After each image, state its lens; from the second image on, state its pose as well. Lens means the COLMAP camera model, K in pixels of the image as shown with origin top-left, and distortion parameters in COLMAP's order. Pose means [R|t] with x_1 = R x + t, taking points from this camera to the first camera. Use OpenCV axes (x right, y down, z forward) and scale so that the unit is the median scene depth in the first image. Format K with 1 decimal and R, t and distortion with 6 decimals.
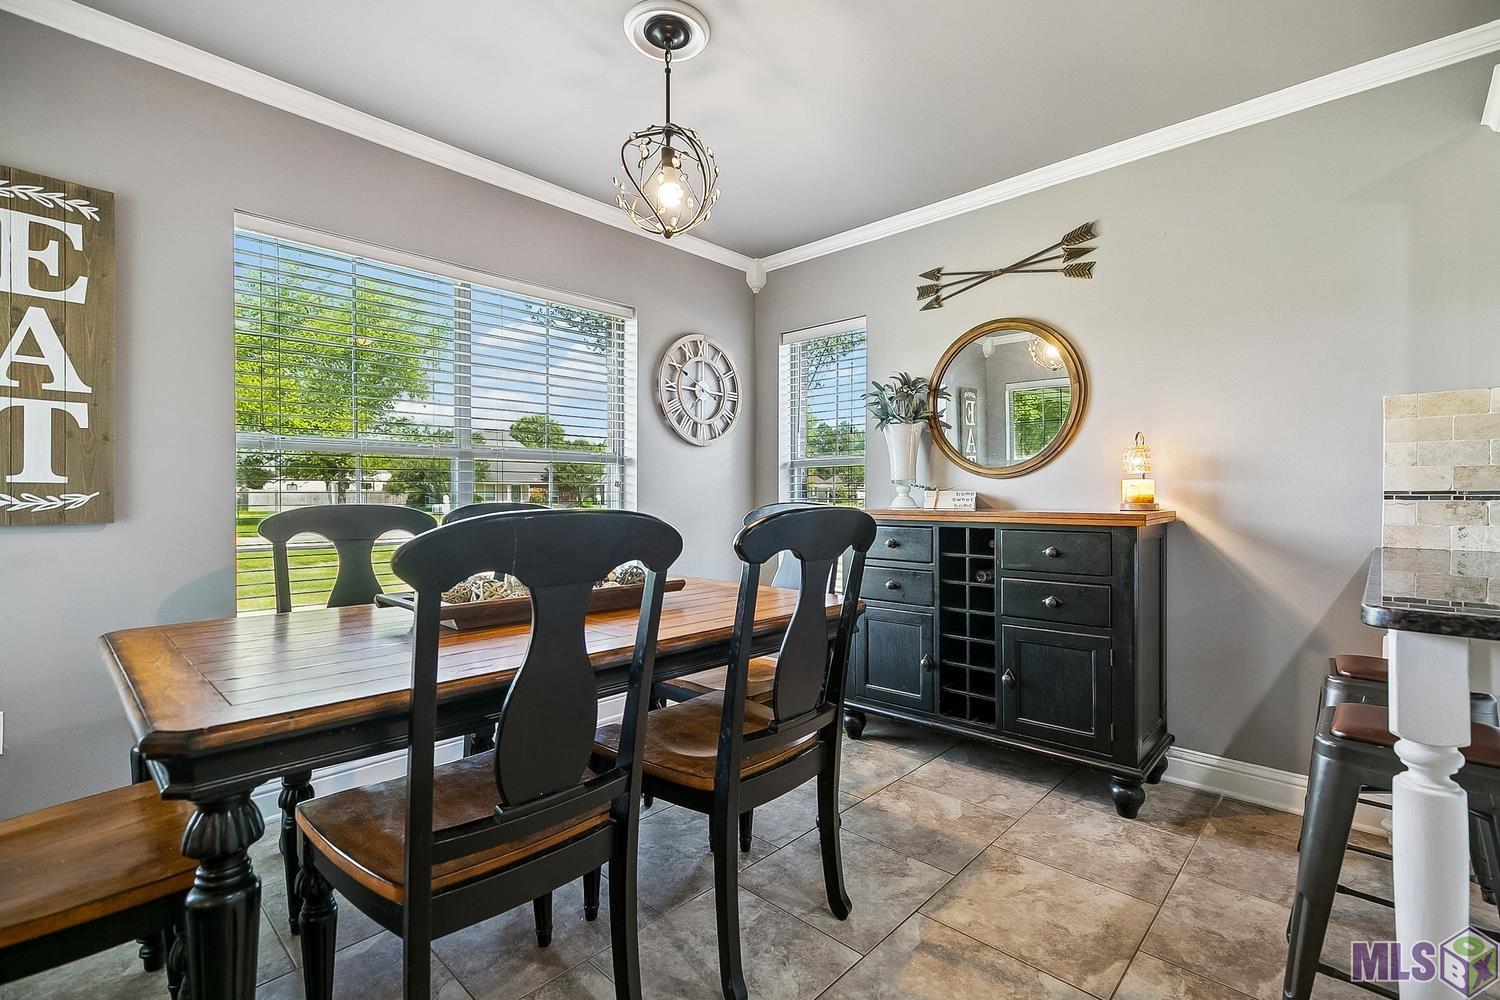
lens RADIAL K [[677.6, 0, 752.6], [0, 677.6, 504.4], [0, 0, 1]] dist [0.010540, 0.000059]
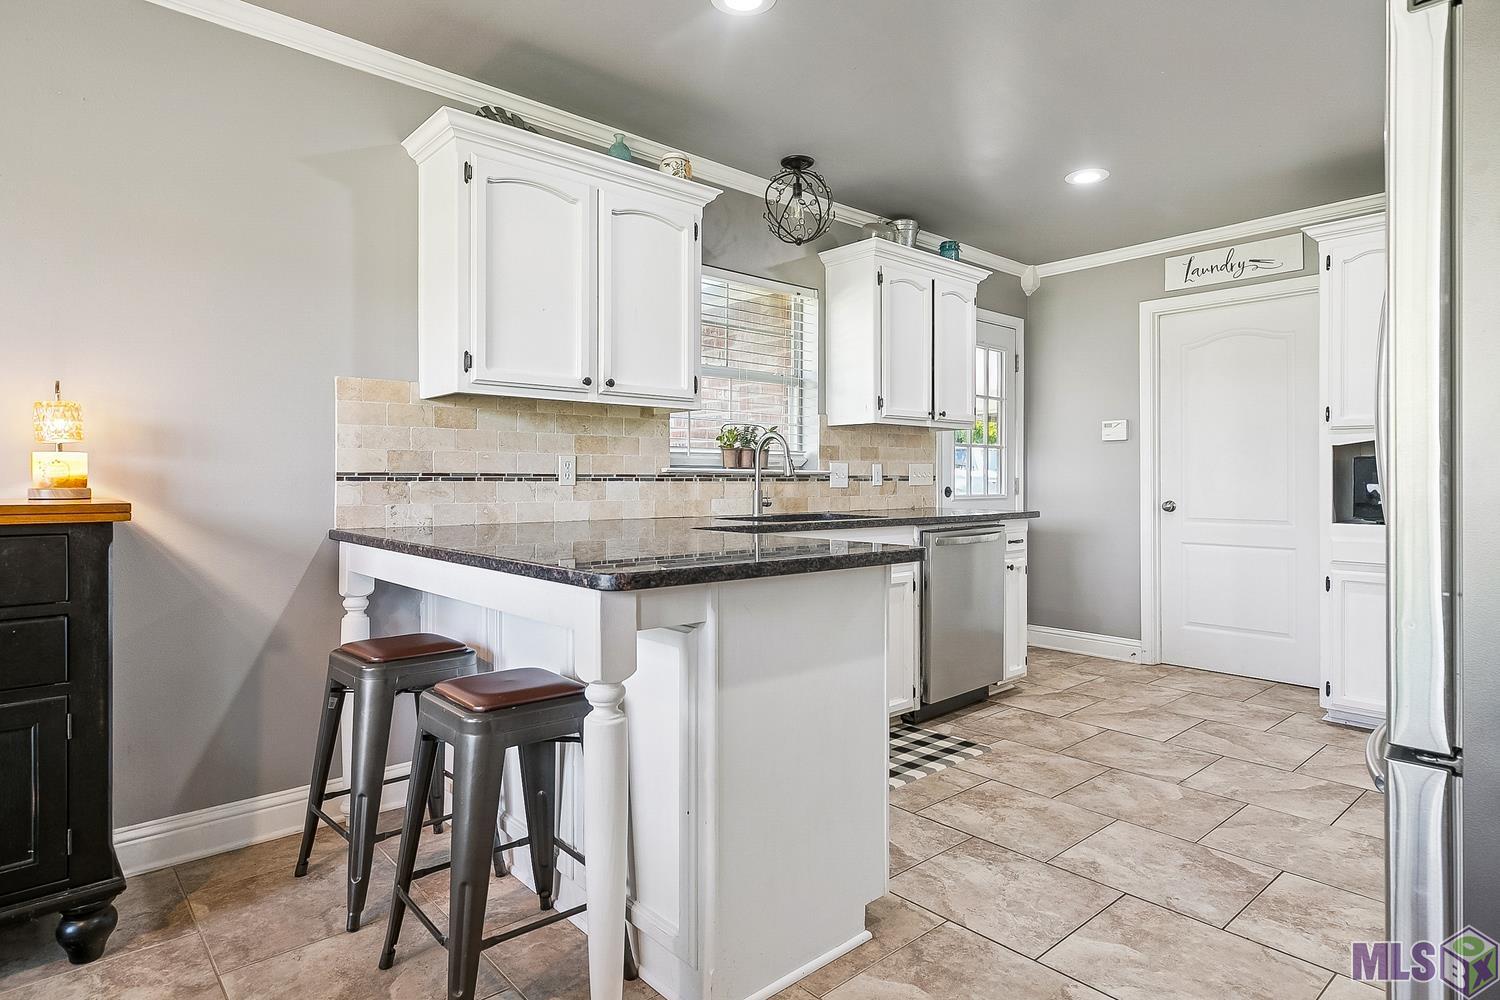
lens RADIAL K [[815.9, 0, 757.3], [0, 815.9, 478.9], [0, 0, 1]] dist [-0.000555, -0.001649]
pose [[0.080705, 0.000495, 0.996738, -0.171928], [0.014232, 0.999897, -0.001648, 0.000611], [-0.996636, 0.014319, 0.080689, 0.256365]]
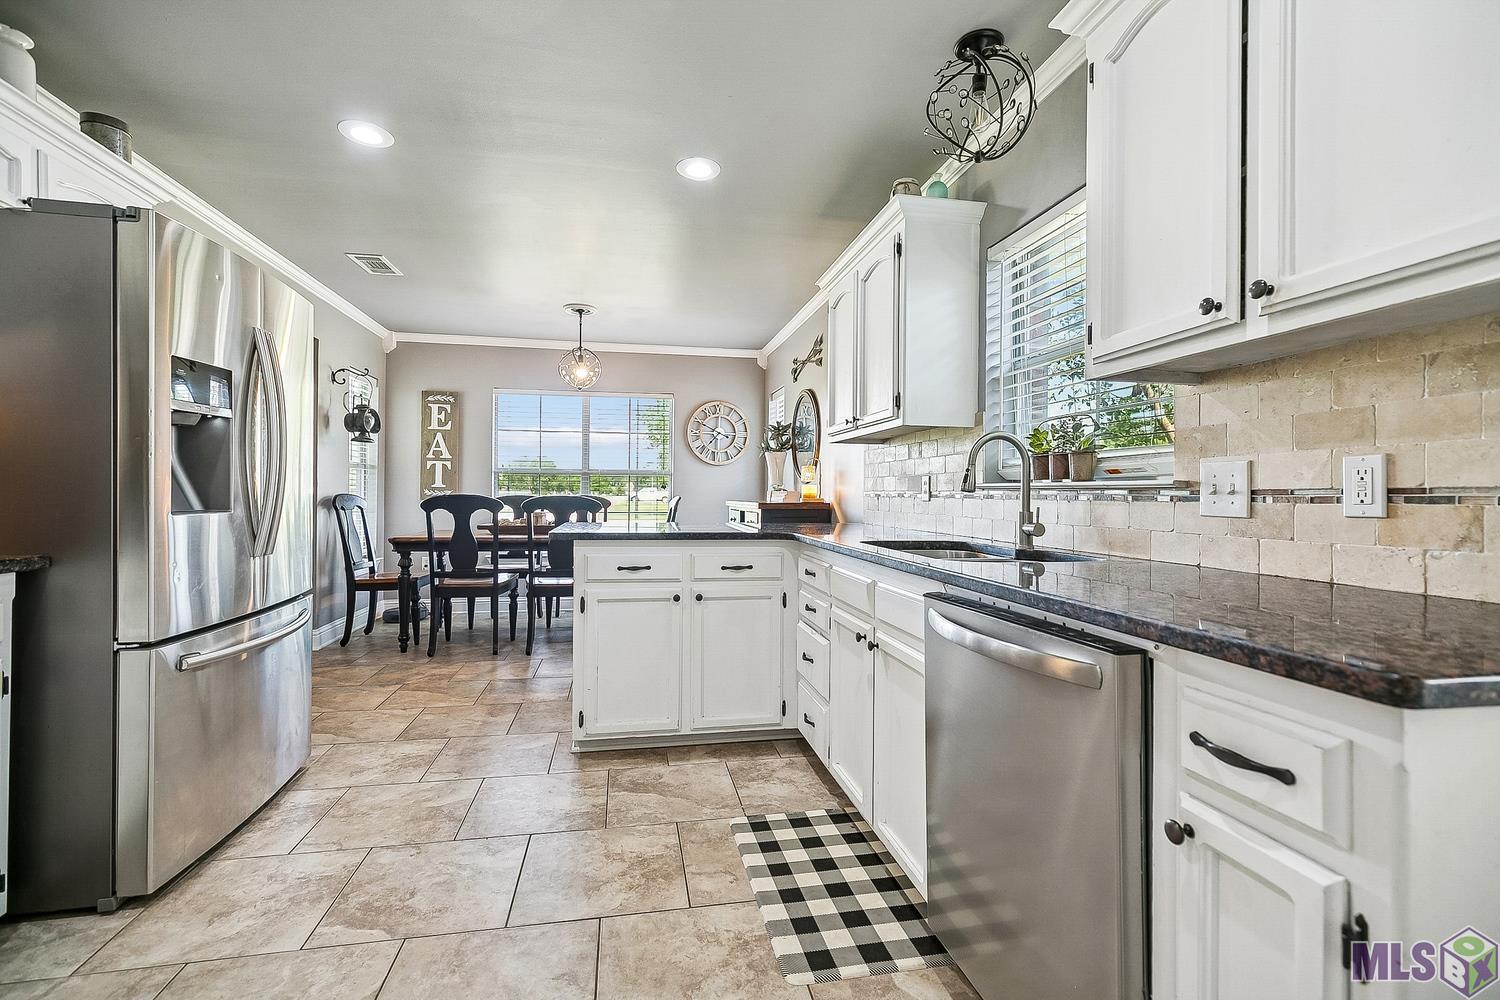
lens RADIAL K [[677.6, 0, 751.7], [0, 677.6, 494.8], [0, 0, 1]] dist [0.010540, 0.000059]
pose [[0.810864, 0.005773, -0.585206, 1.553128], [-0.015142, 0.999824, -0.011118, 0.012786], [0.585039, 0.017877, 0.810808, -0.554168]]
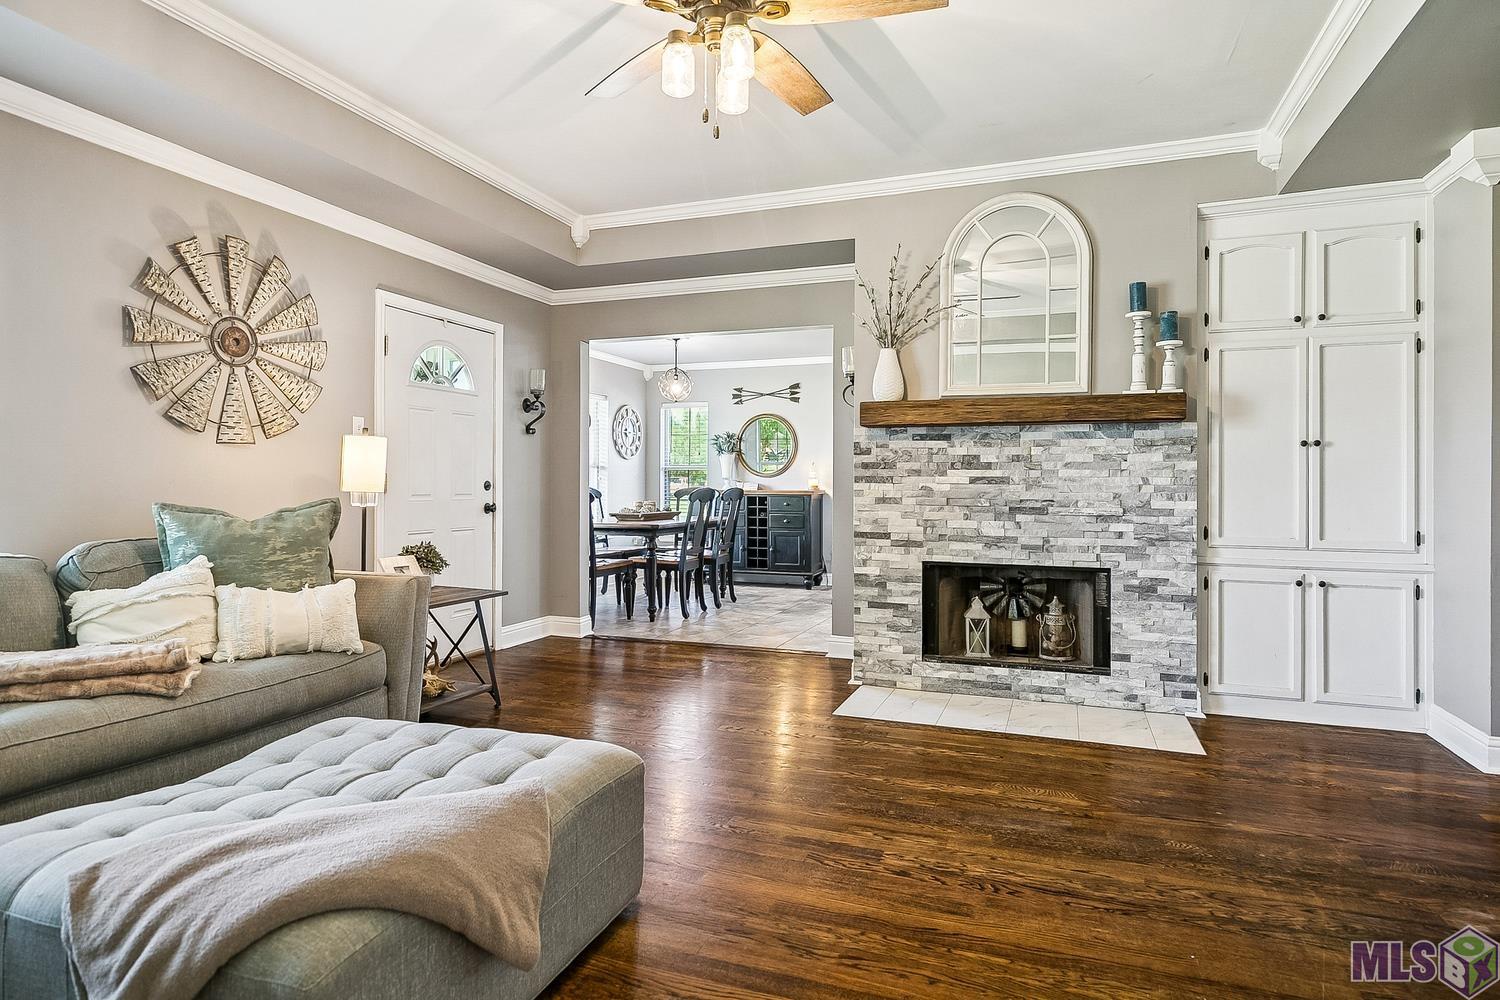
lens RADIAL K [[815.9, 0, 755.0], [0, 815.9, 488.9], [0, 0, 1]] dist [-0.000555, -0.001649]
pose [[0.924305, -0.000748, 0.381653, -1.015515], [0.002225, 0.999992, -0.003429, 0.017600], [-0.381648, 0.004018, 0.924299, -2.175923]]
